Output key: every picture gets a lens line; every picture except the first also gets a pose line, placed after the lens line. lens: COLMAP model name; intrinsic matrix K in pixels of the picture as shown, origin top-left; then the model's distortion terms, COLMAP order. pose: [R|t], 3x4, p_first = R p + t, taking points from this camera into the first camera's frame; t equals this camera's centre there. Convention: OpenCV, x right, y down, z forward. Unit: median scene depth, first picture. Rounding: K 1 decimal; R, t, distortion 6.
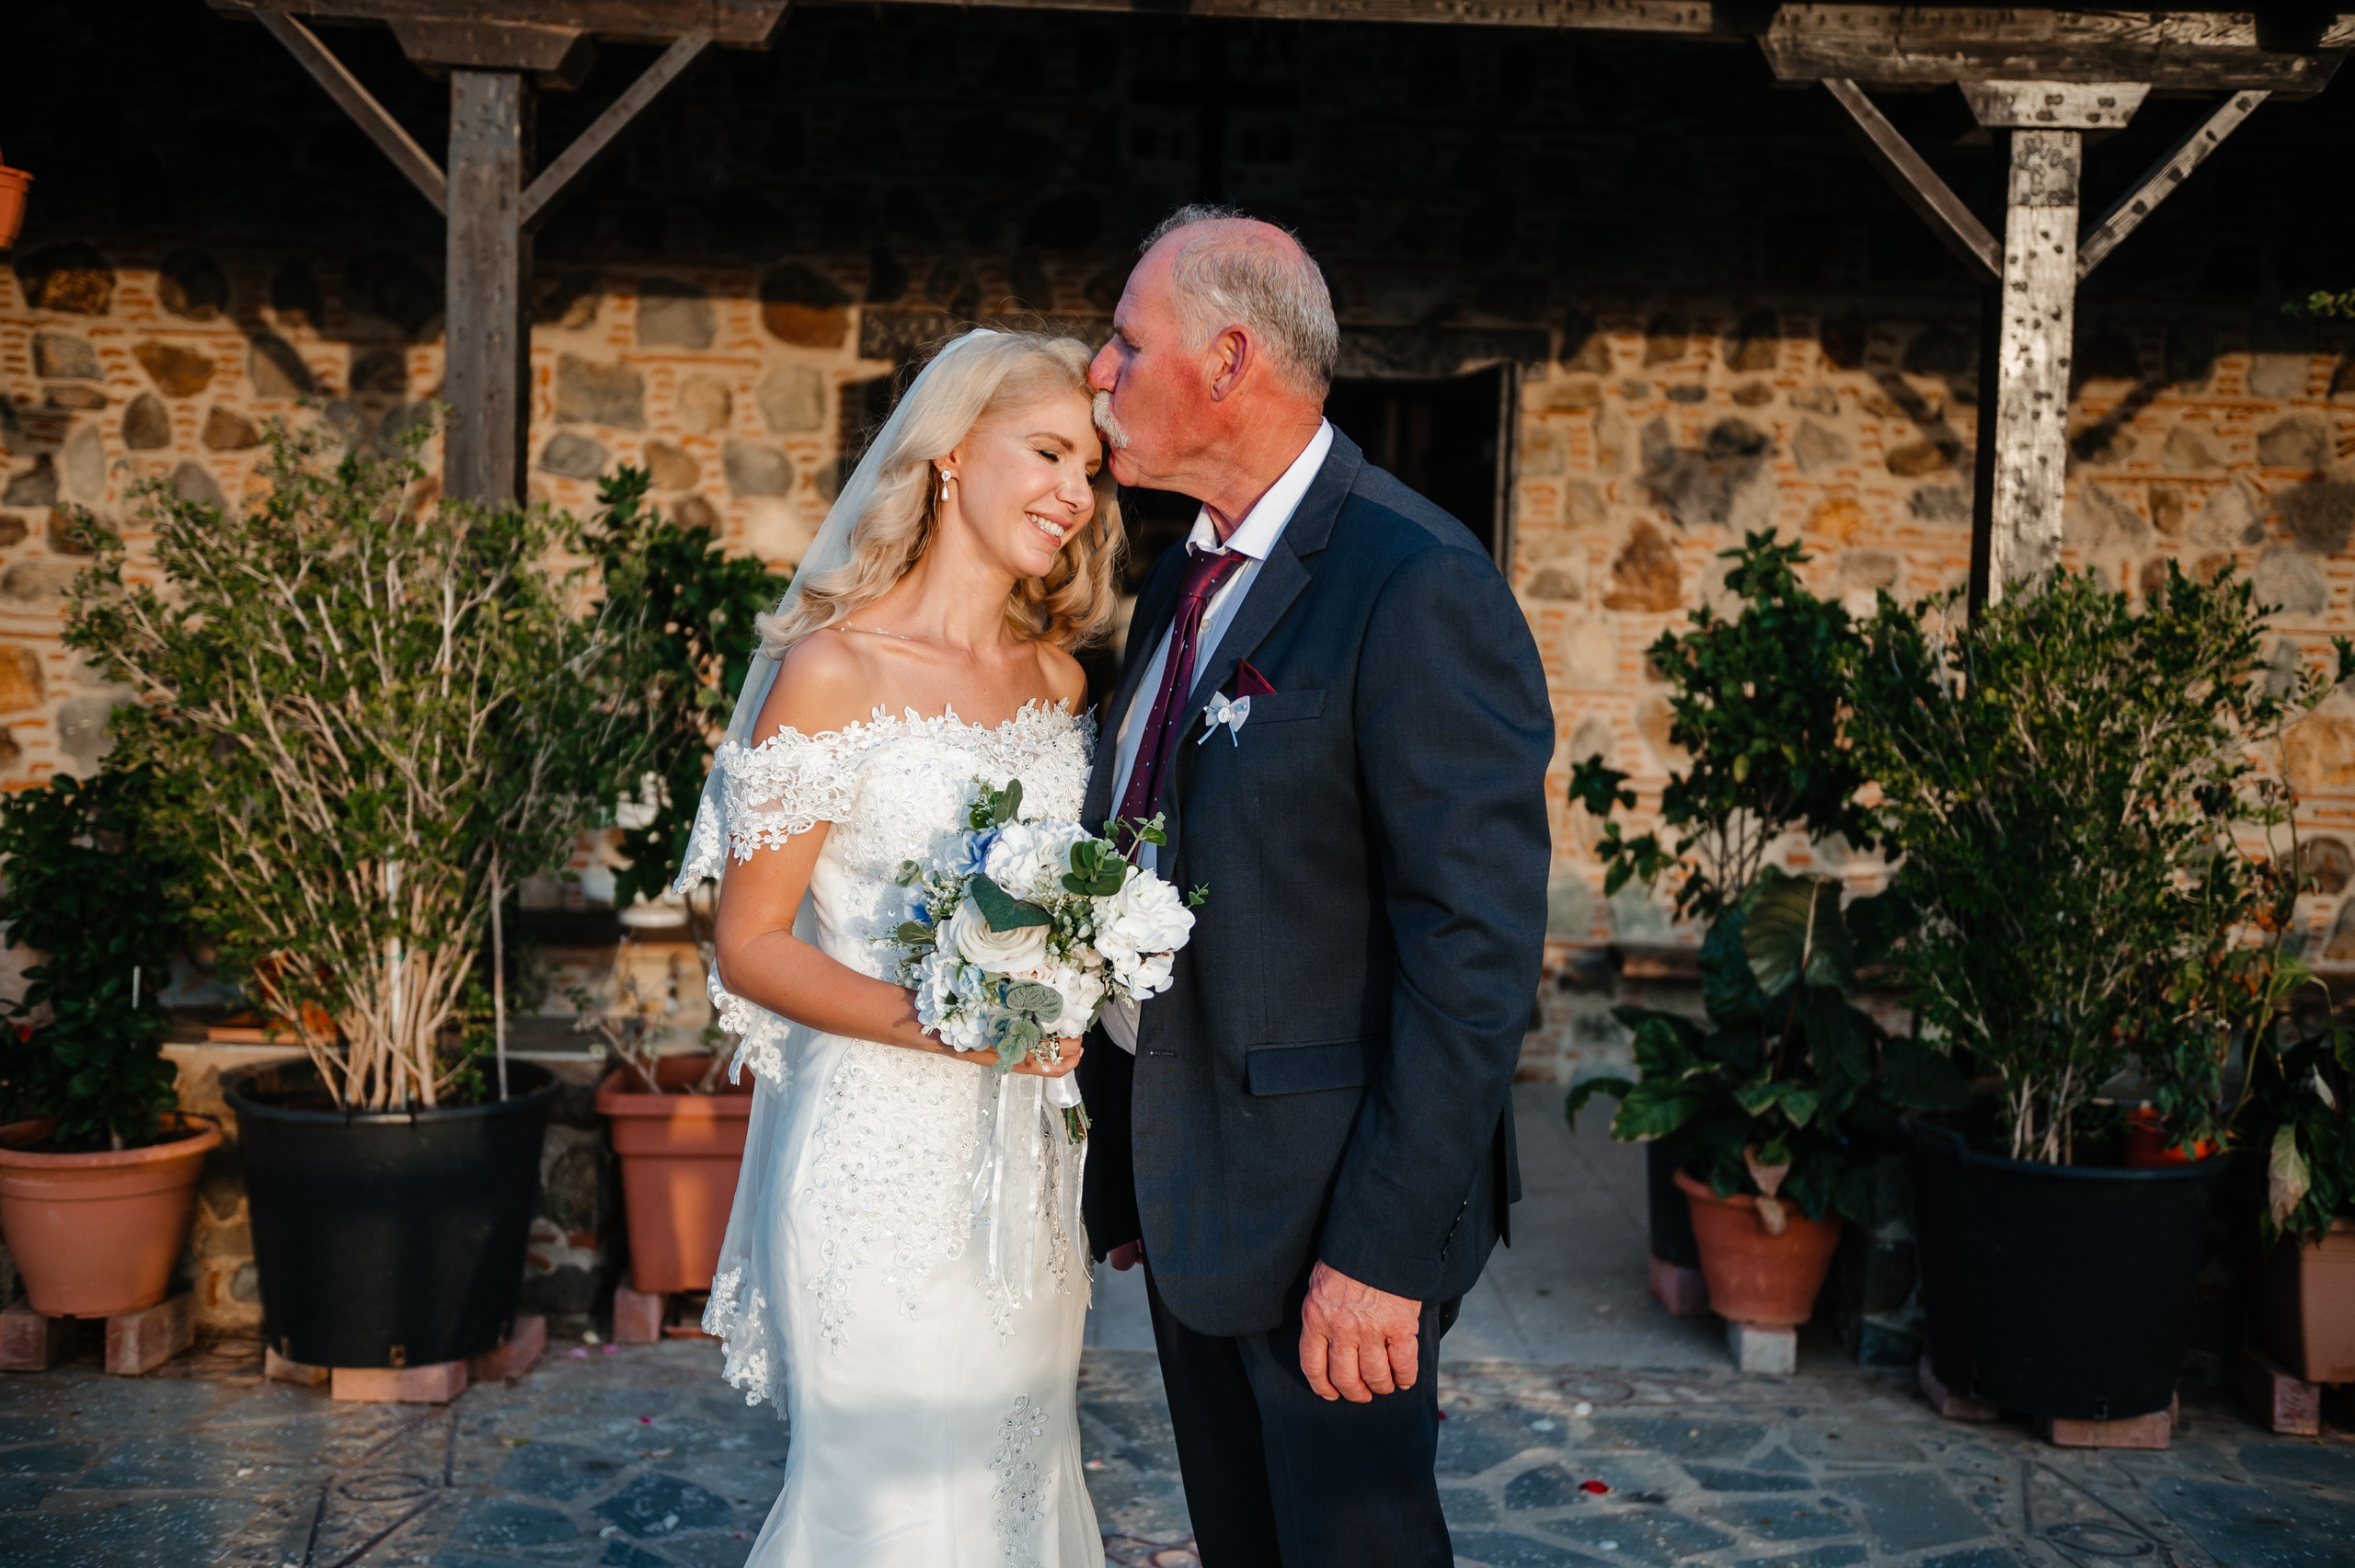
lens RADIAL K [[2846.5, 0, 1198.4], [0, 2846.5, 772.9], [0, 0, 1]] dist [0.098542, -0.010100]
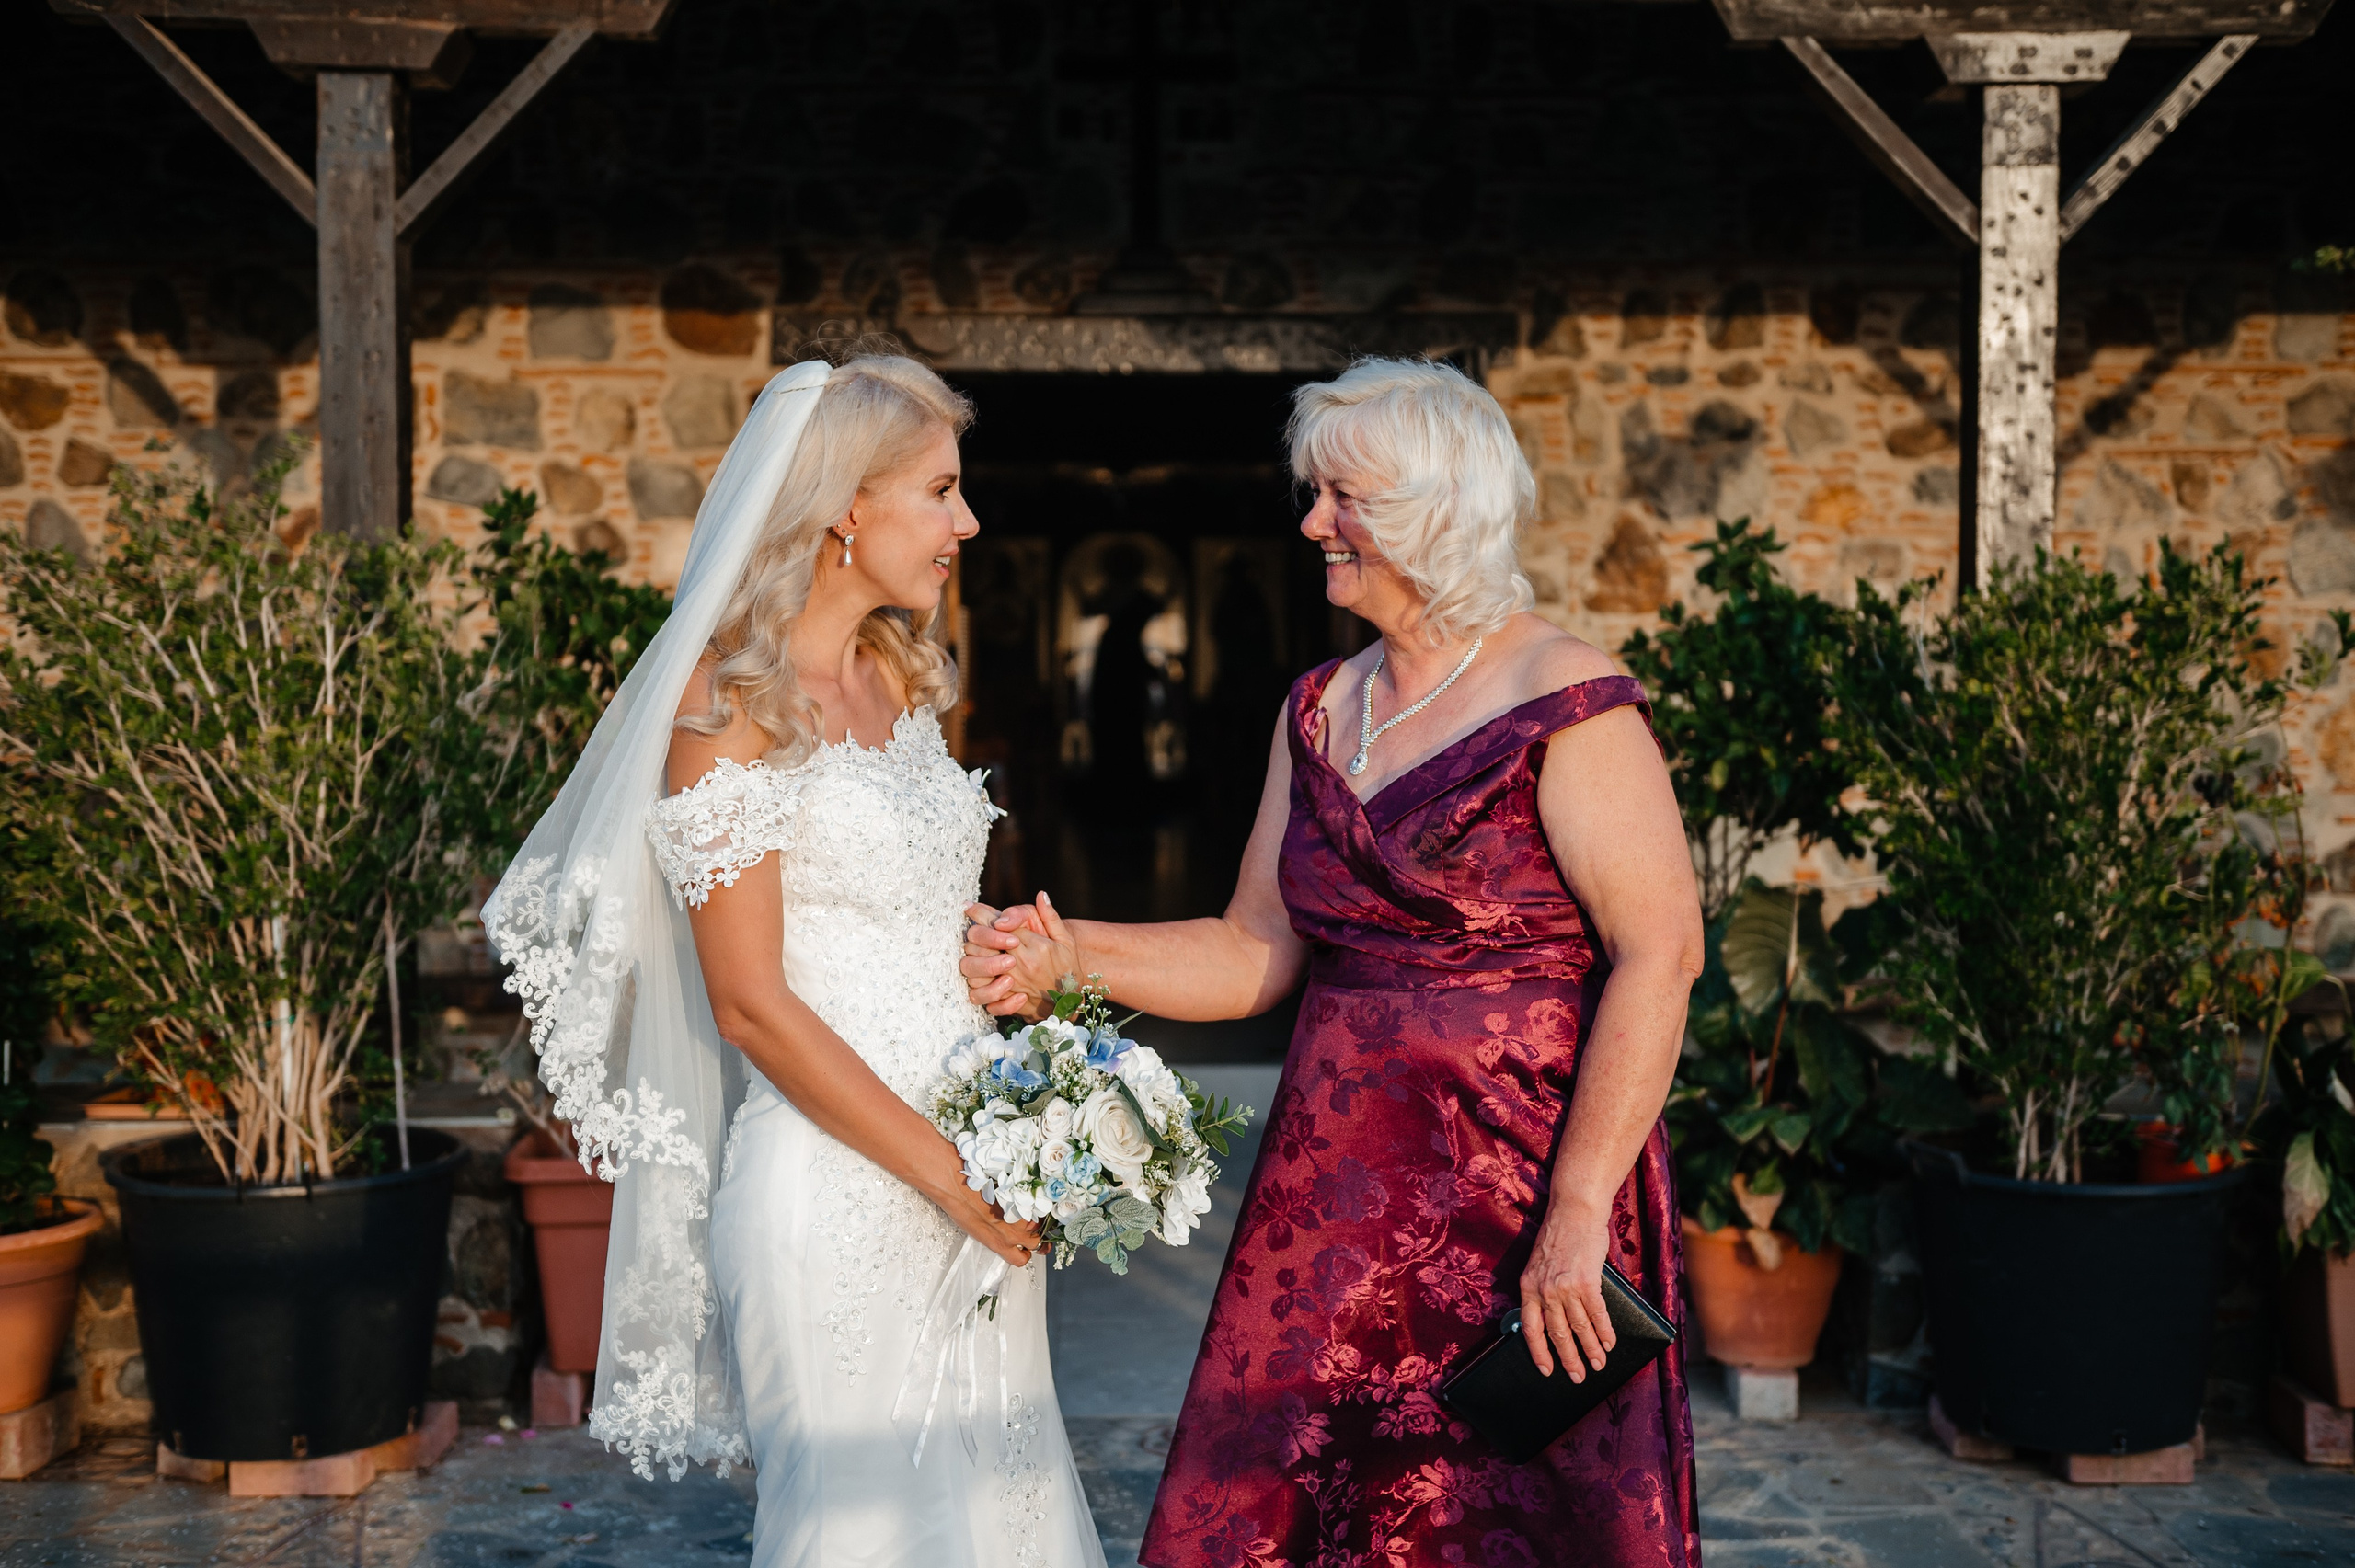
lens RADIAL K [[3204.9, 0, 1205.0], [0, 3204.9, 785.4], [0, 0, 1]] dist [0.120394, -0.007430]
pose [[0.999473, -0.032050, 0.005054, 0.015875], [0.032099, 0.999437, -0.009812, 0.006993], [-0.004736, 0.009969, 0.999939, -0.053624]]
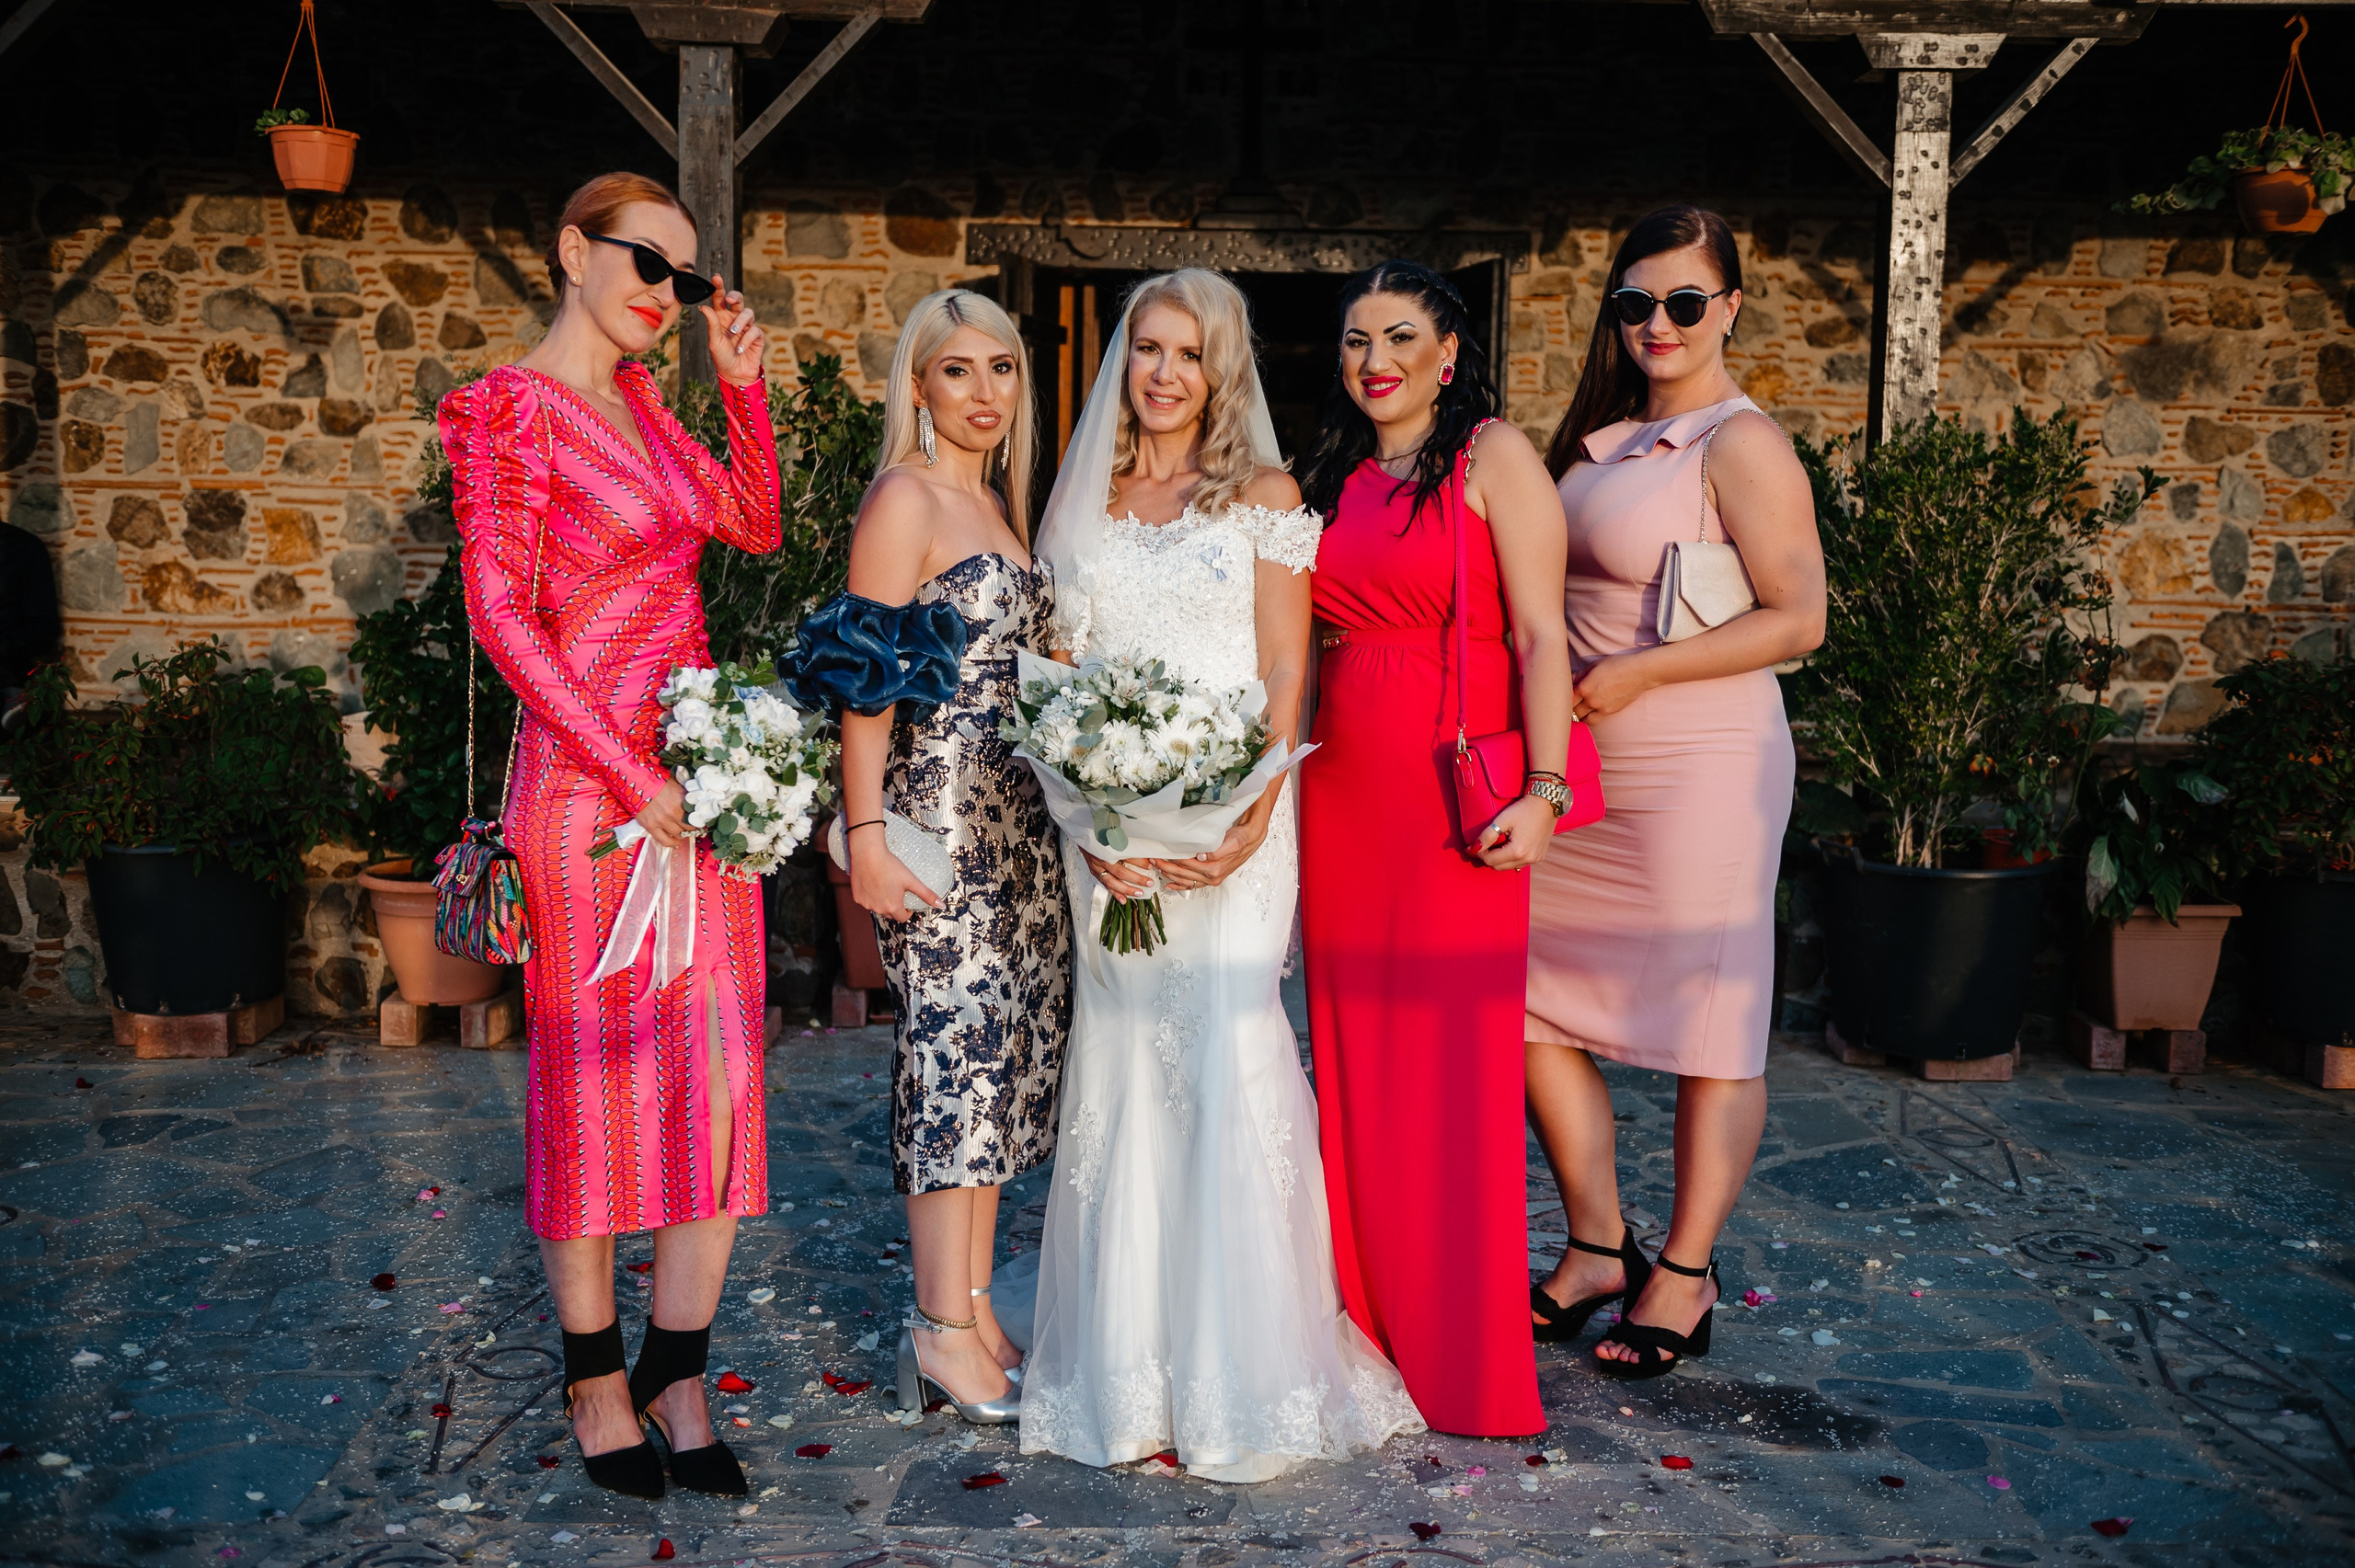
lens RADIAL K [[2629.0, 0, 1177.5], [0, 2629.0, 784.0], [0, 0, 1]] dist [0.057964, -0.002076]
pose [[0.999873, -0.015636, -0.003147, -0.038879], [0.015787, 0.998318, 0.055785, 0.021998], [0.002269, -0.055828, 0.998438, -0.193027]]
